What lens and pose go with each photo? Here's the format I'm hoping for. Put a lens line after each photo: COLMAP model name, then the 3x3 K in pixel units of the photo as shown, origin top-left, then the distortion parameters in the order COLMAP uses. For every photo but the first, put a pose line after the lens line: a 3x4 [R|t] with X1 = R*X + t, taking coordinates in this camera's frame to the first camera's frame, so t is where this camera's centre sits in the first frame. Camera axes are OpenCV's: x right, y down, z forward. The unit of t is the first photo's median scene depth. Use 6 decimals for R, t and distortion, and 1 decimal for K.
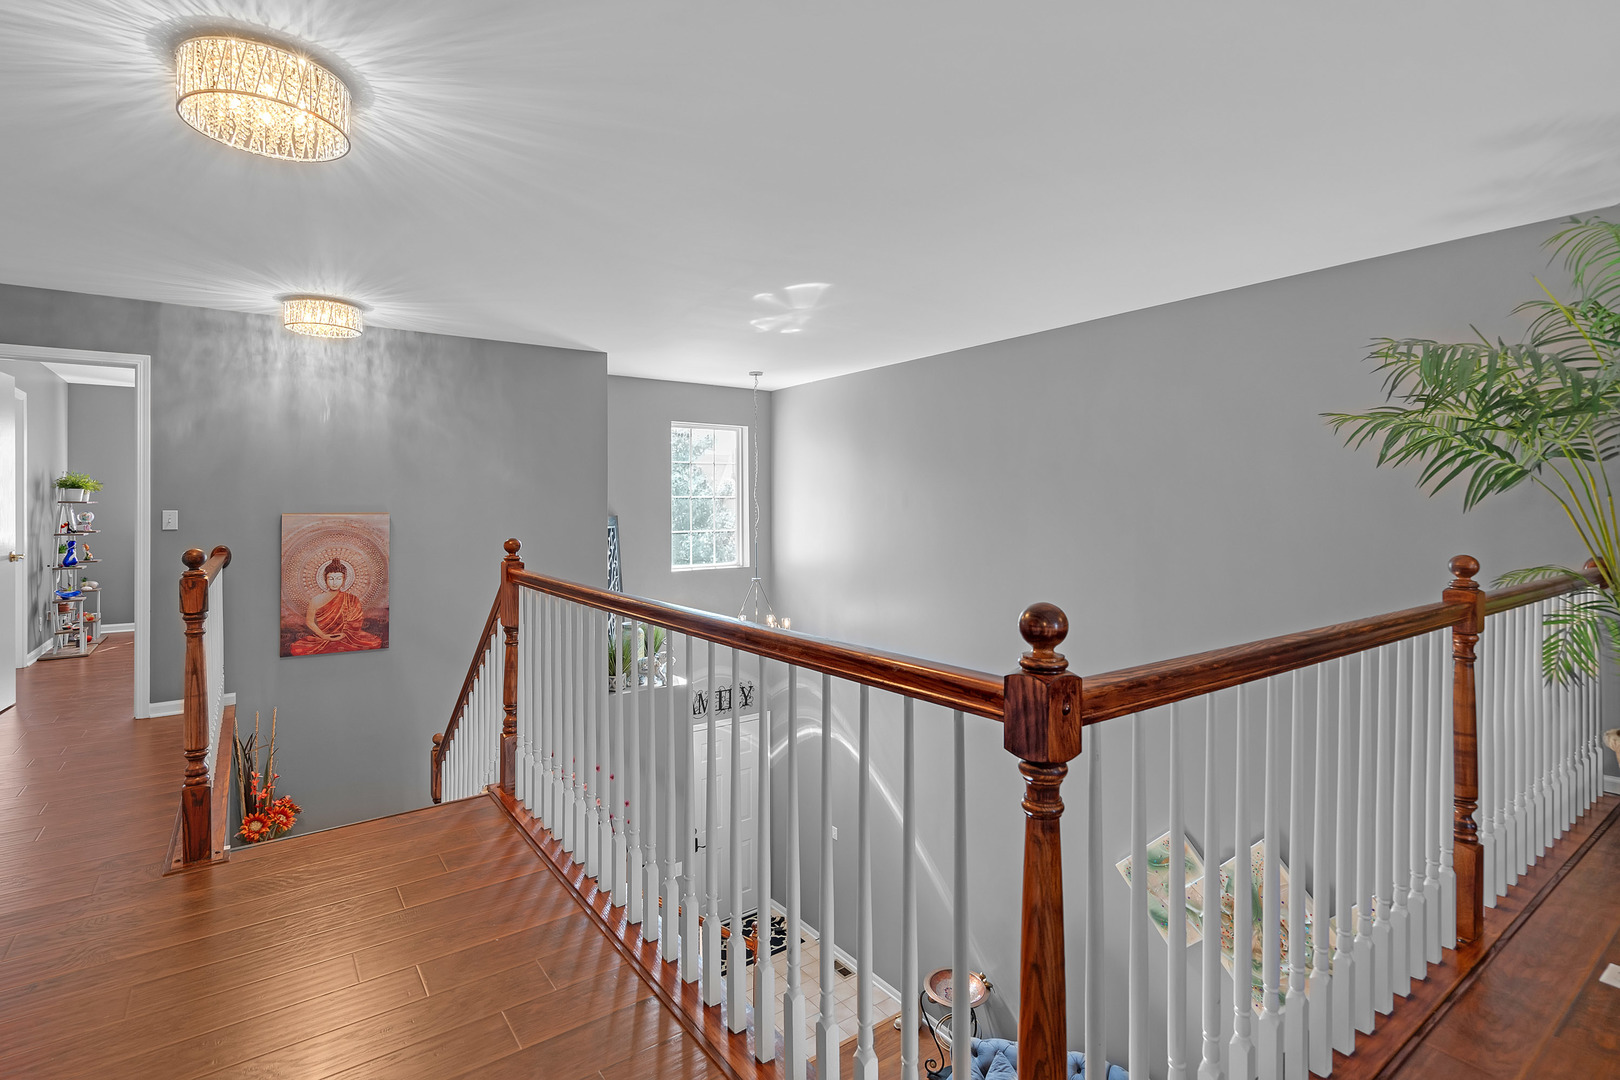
lens RADIAL K [[773.5, 0, 795.2], [0, 773.5, 488.2], [0, 0, 1]] dist [-0.001475, 0.001393]
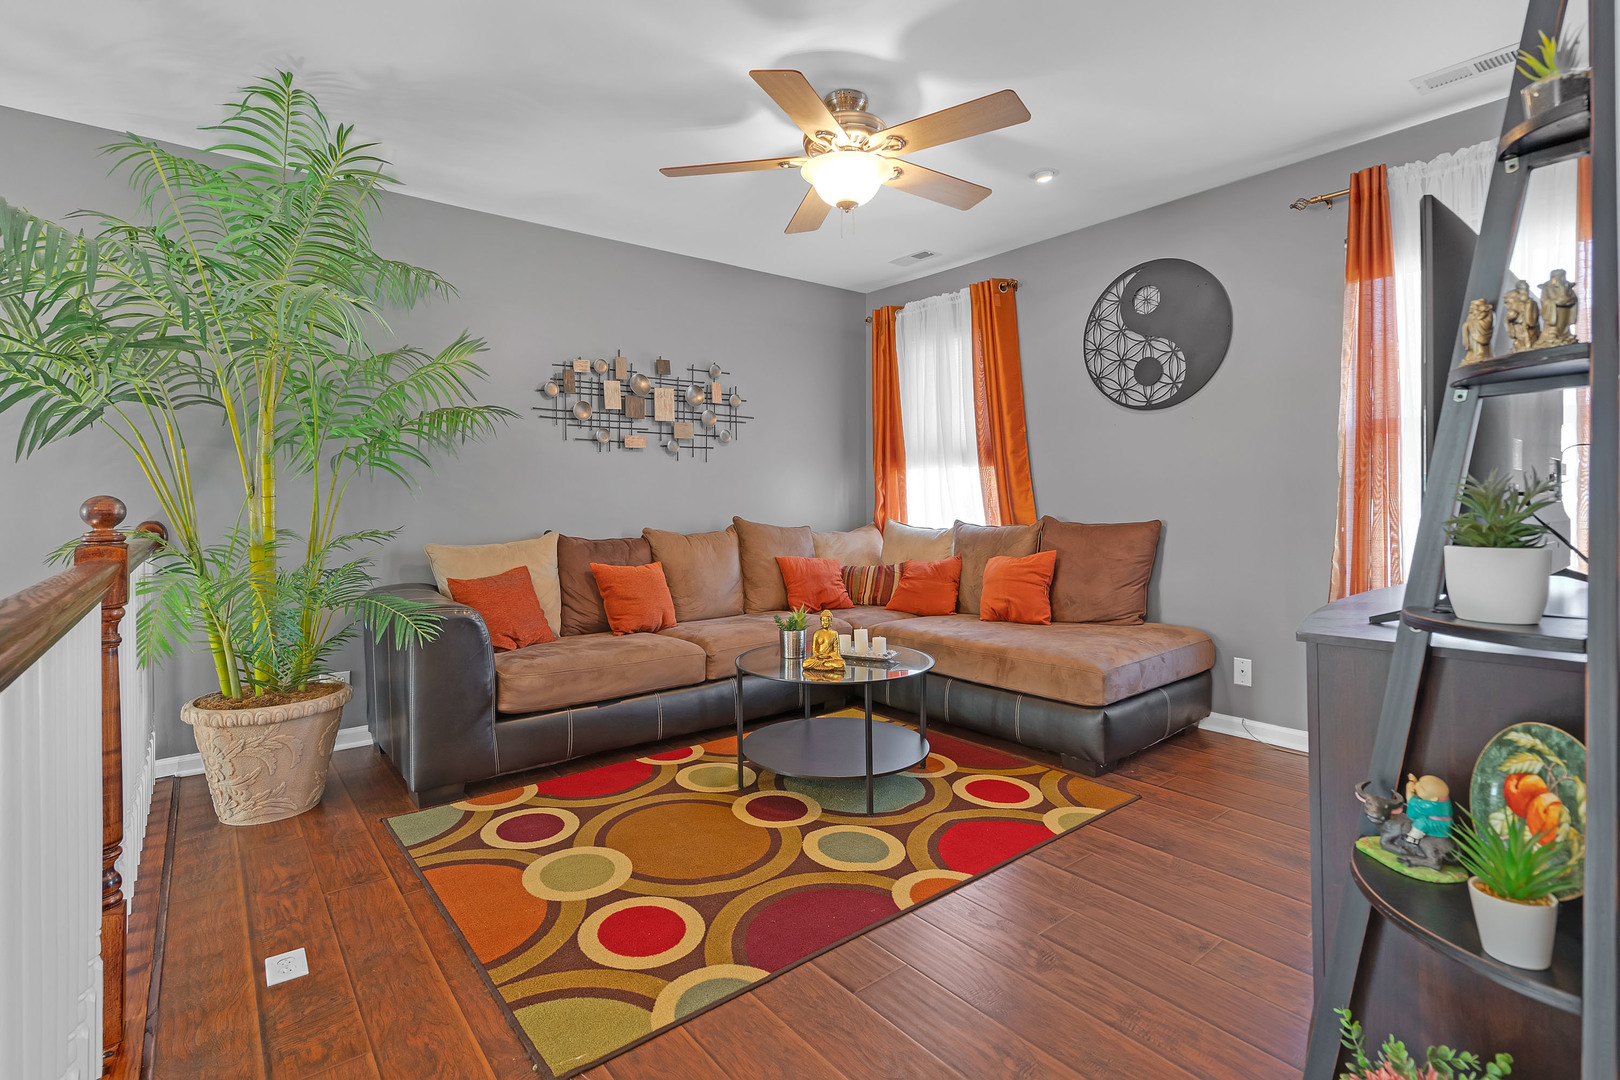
lens RADIAL K [[773.5, 0, 813.0], [0, 773.5, 496.4], [0, 0, 1]] dist [-0.001475, 0.001393]
pose [[-0.054350, 0.003549, 0.998516, 0.109118], [-0.004732, 0.999982, -0.003812, 0.069045], [-0.998511, -0.004933, -0.054333, 0.319979]]
